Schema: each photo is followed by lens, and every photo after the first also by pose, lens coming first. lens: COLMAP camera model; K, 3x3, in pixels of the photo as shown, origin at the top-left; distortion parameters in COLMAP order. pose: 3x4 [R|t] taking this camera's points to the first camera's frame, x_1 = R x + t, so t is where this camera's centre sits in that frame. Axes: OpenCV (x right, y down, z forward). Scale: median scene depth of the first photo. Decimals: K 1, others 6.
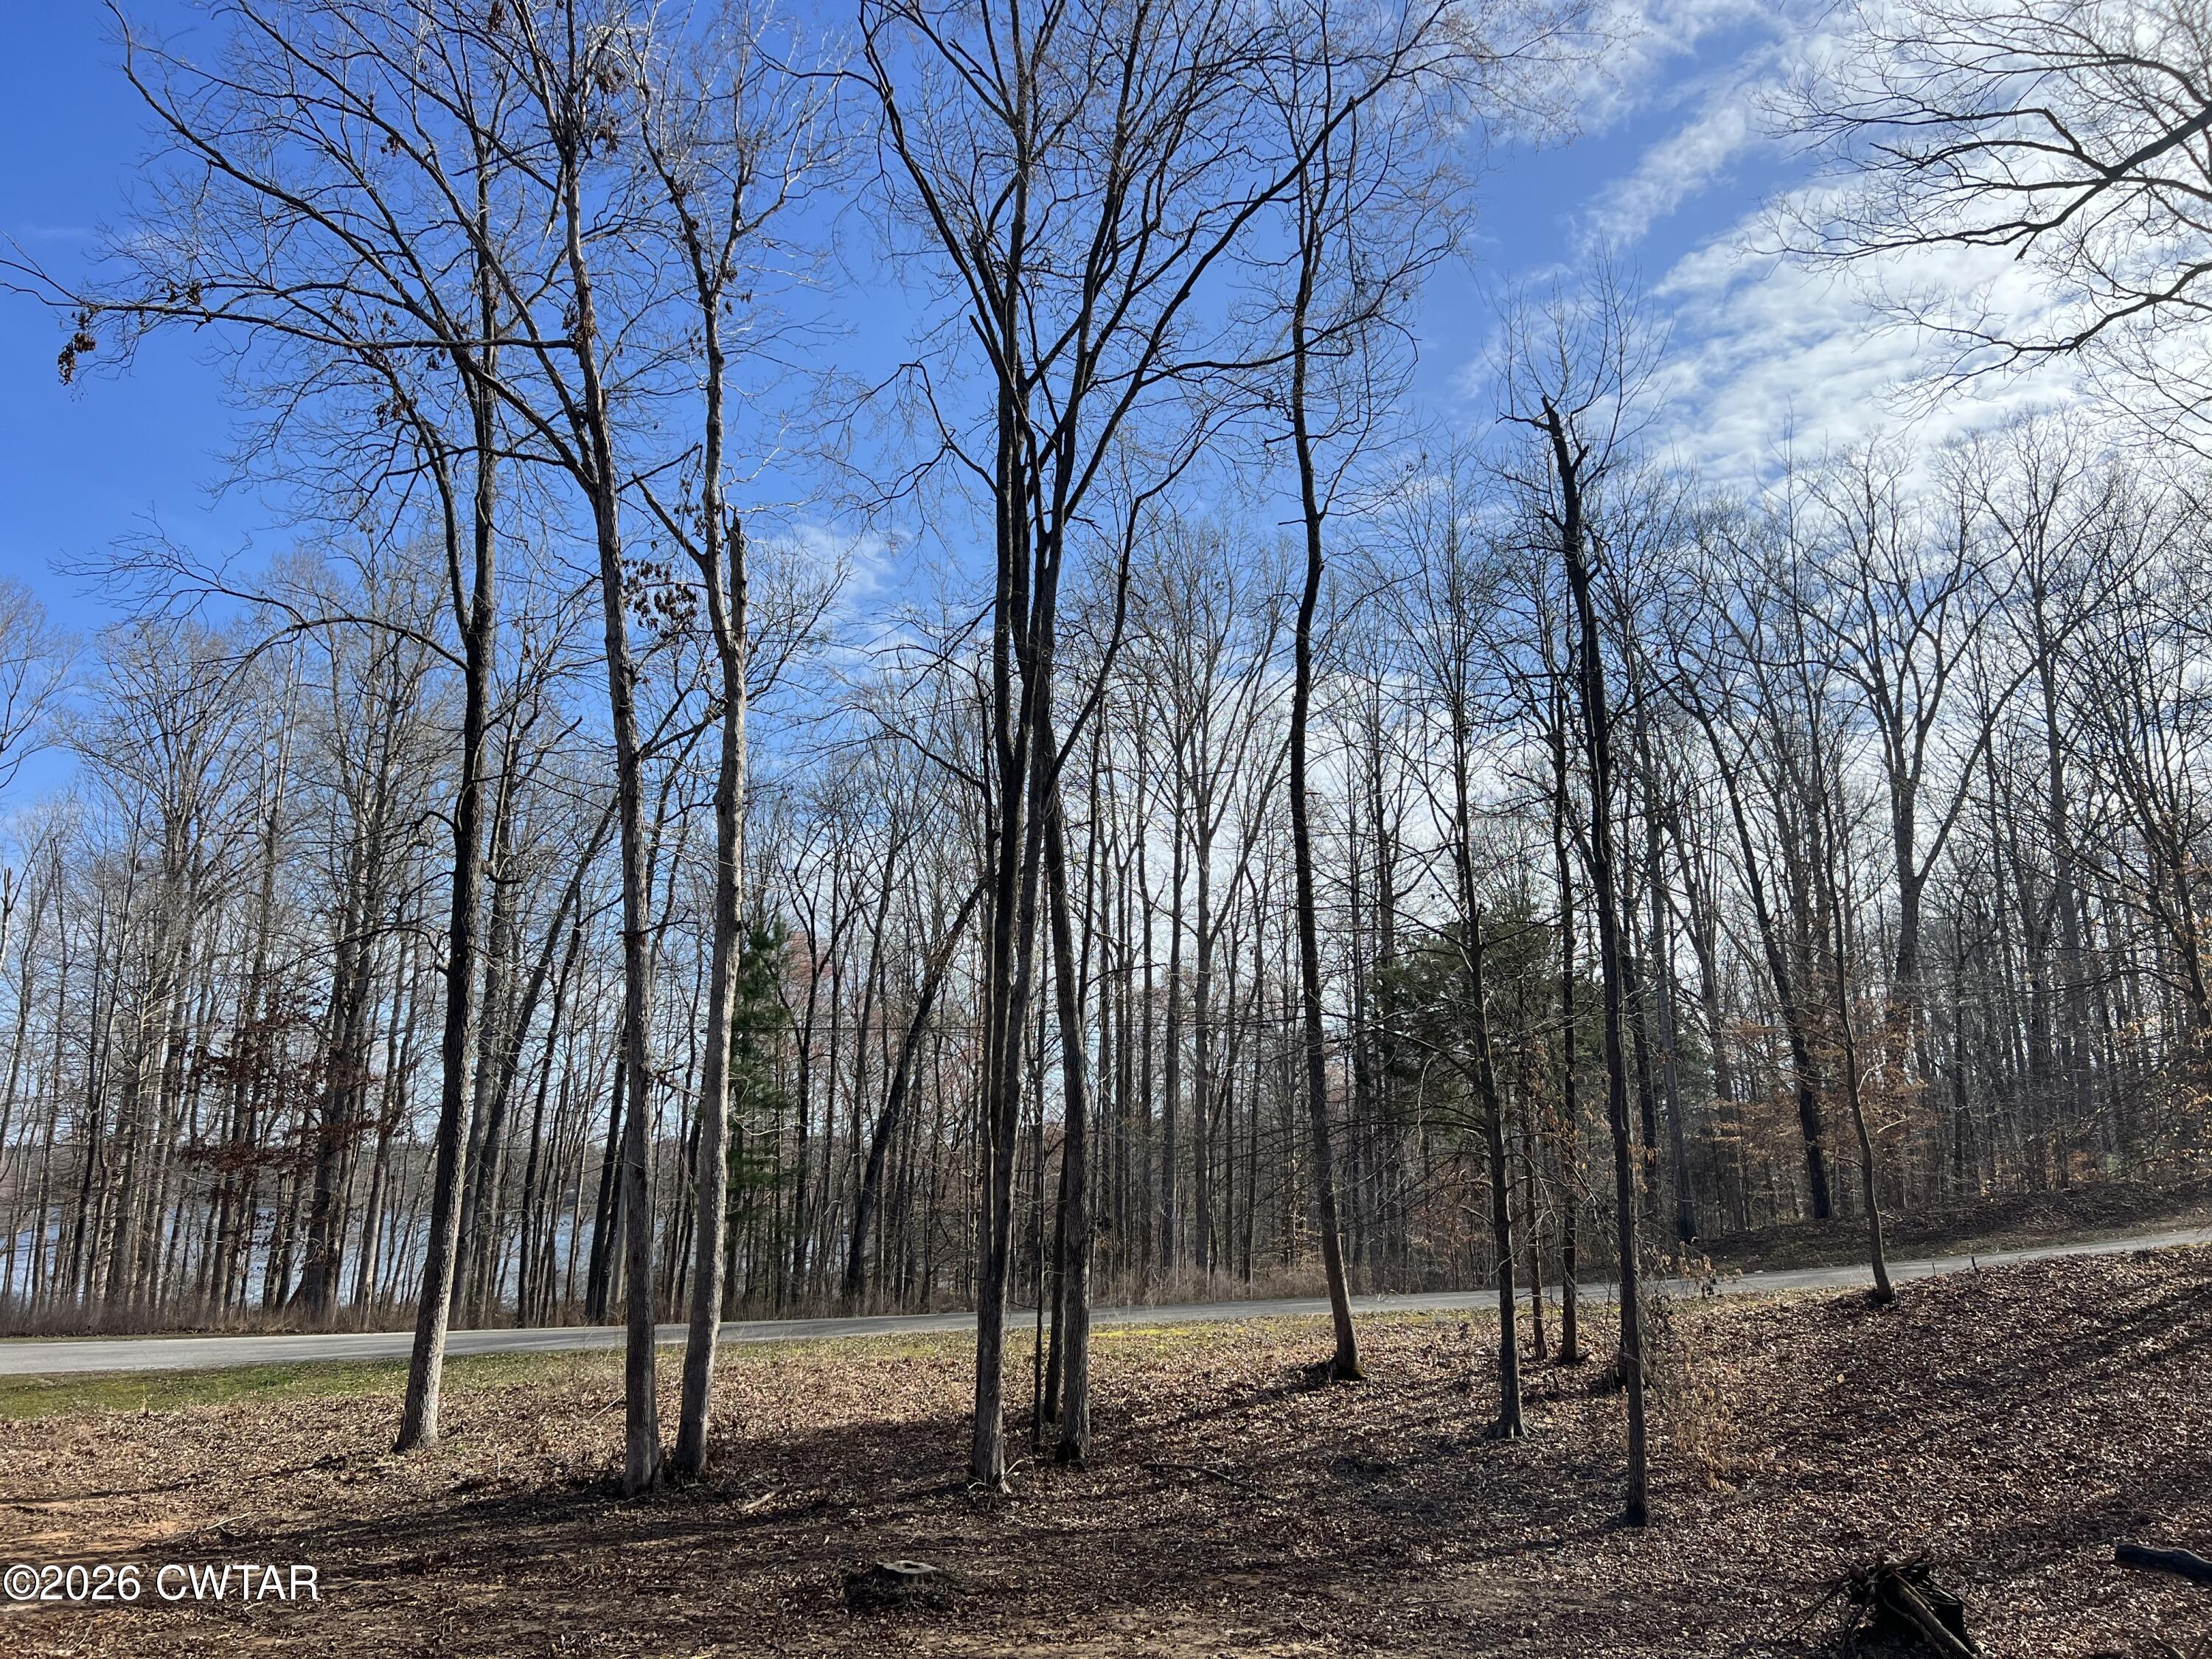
lens RADIAL K [[1710.9, 0, 1067.8], [0, 1710.9, 823.7], [0, 0, 1]] dist [0.042555, -0.003935]
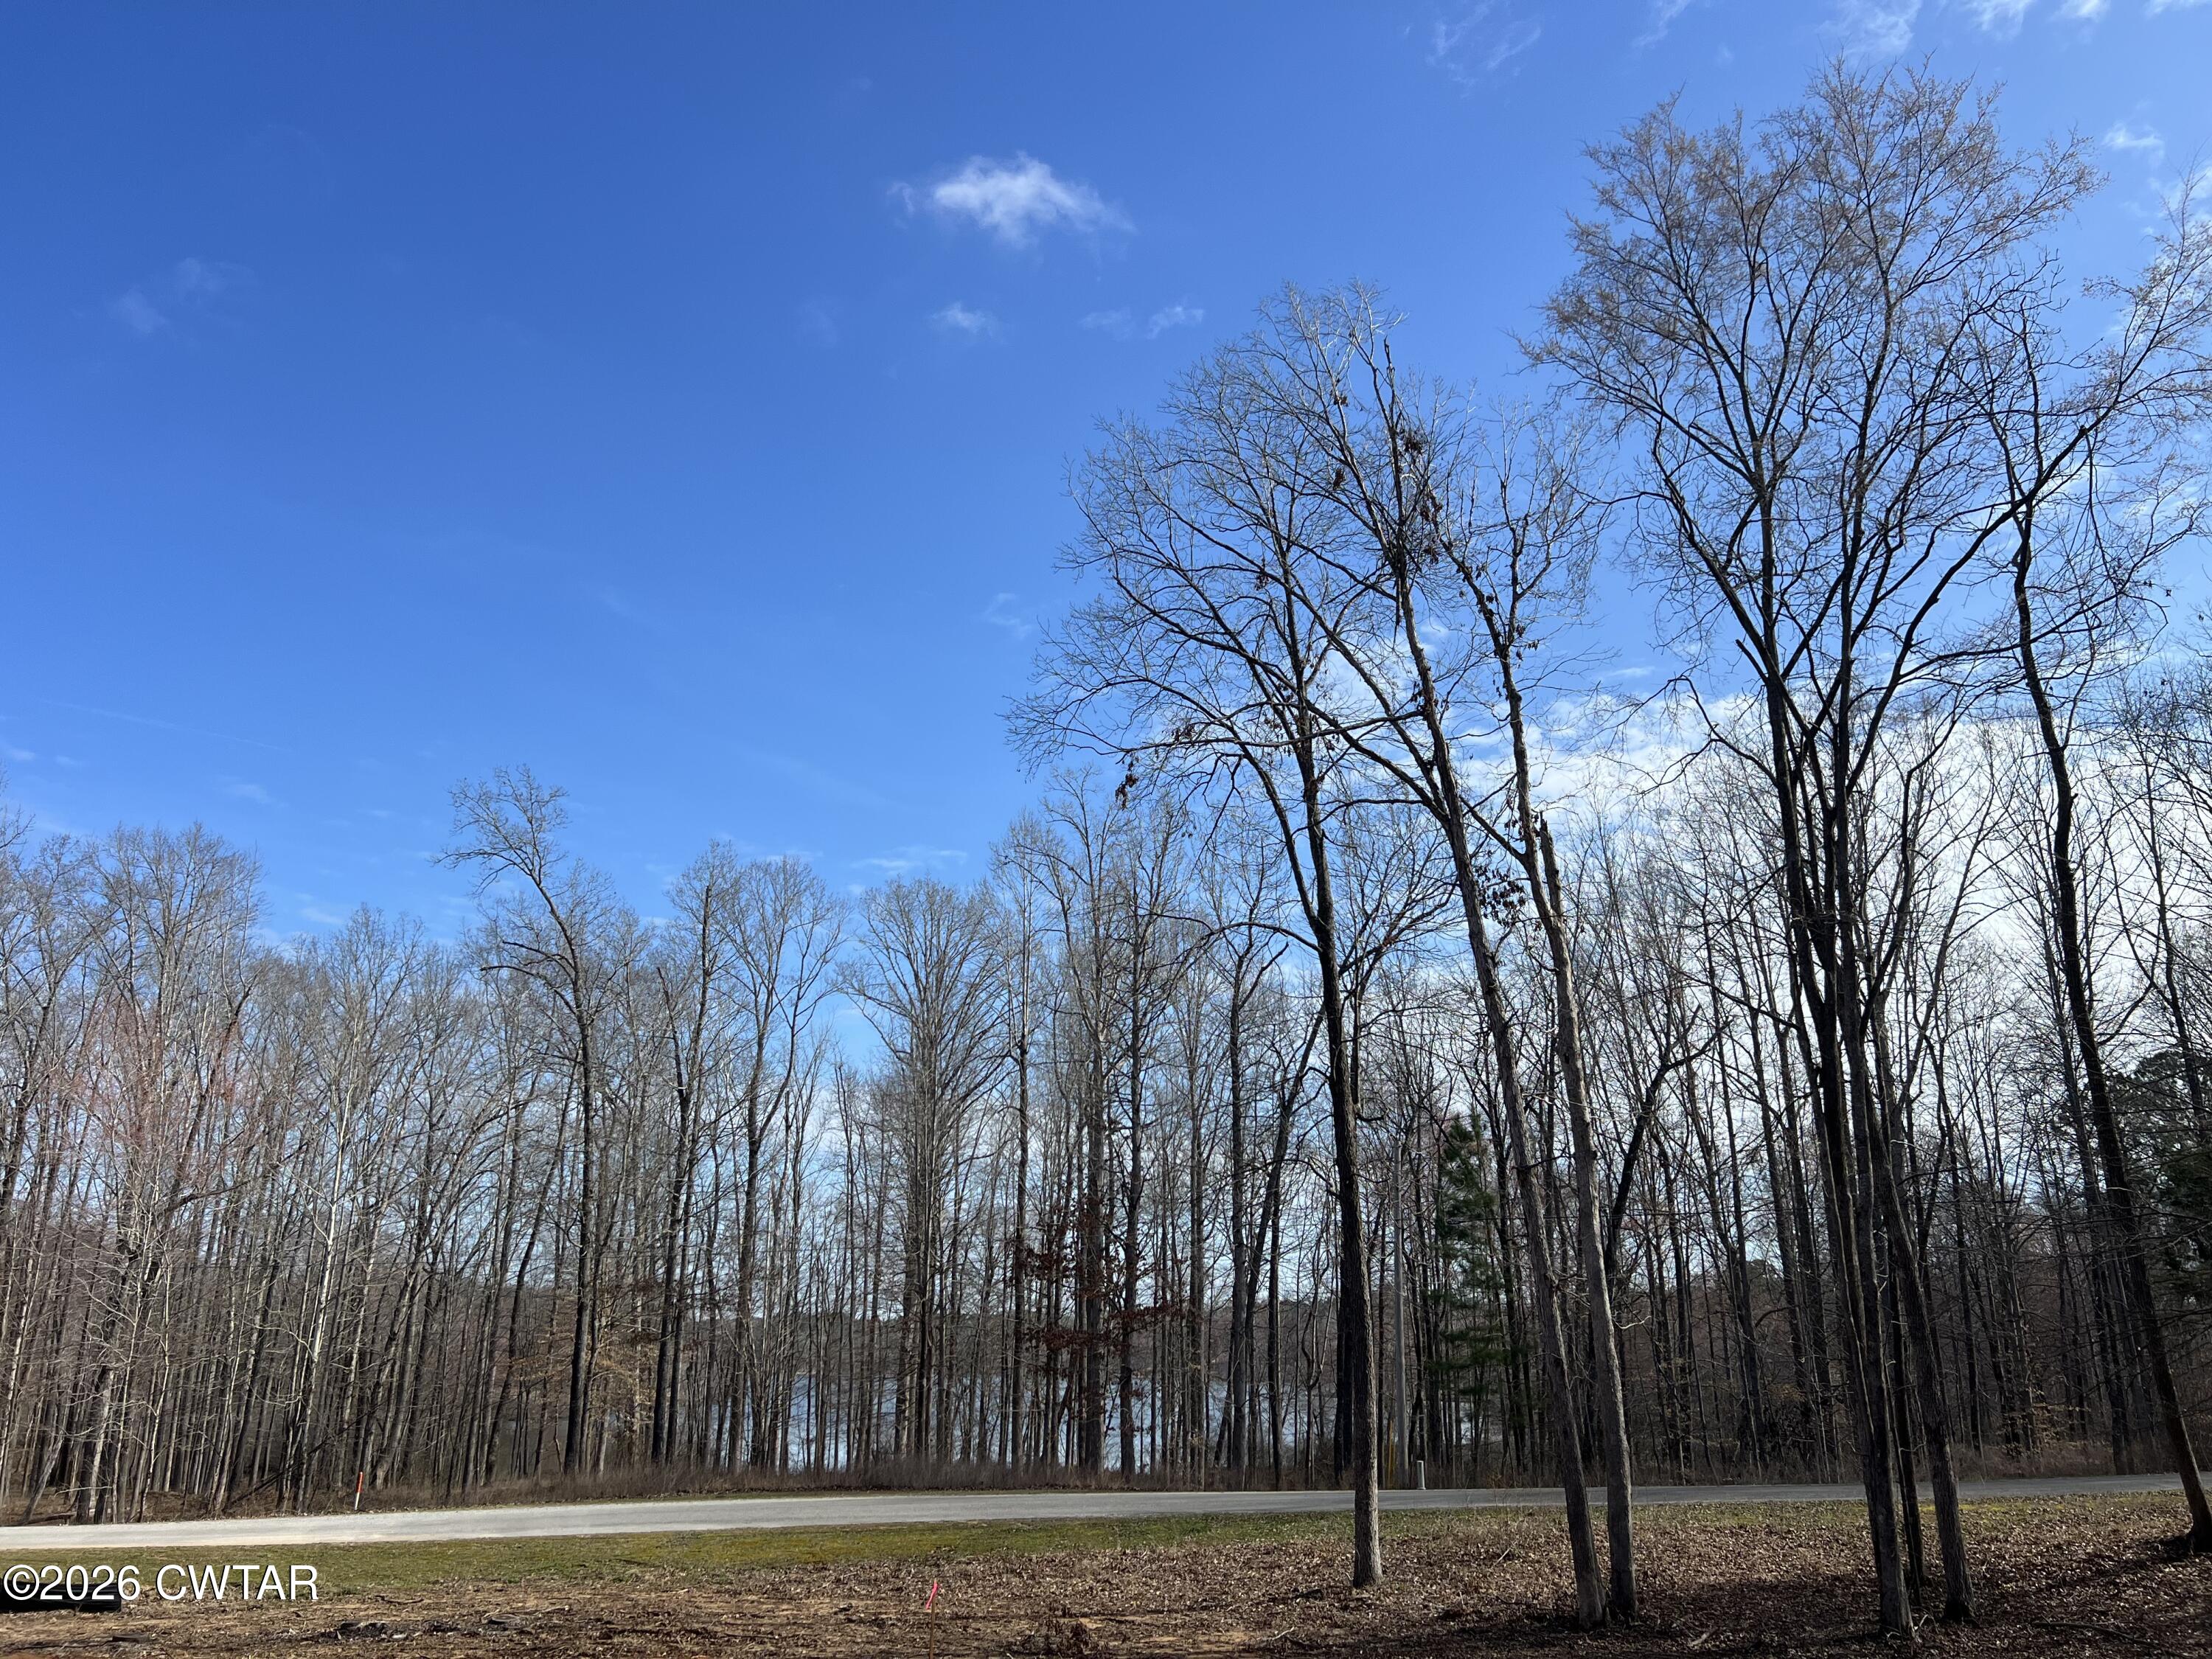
lens RADIAL K [[1700.4, 0, 1075.3], [0, 1700.4, 835.3], [0, 0, 1]] dist [0.075661, -0.073128]
pose [[0.948245, -0.105301, -0.299571, -0.147549], [0.079828, 0.992168, -0.096070, -0.076439], [0.307341, 0.067183, 0.949225, -0.287646]]
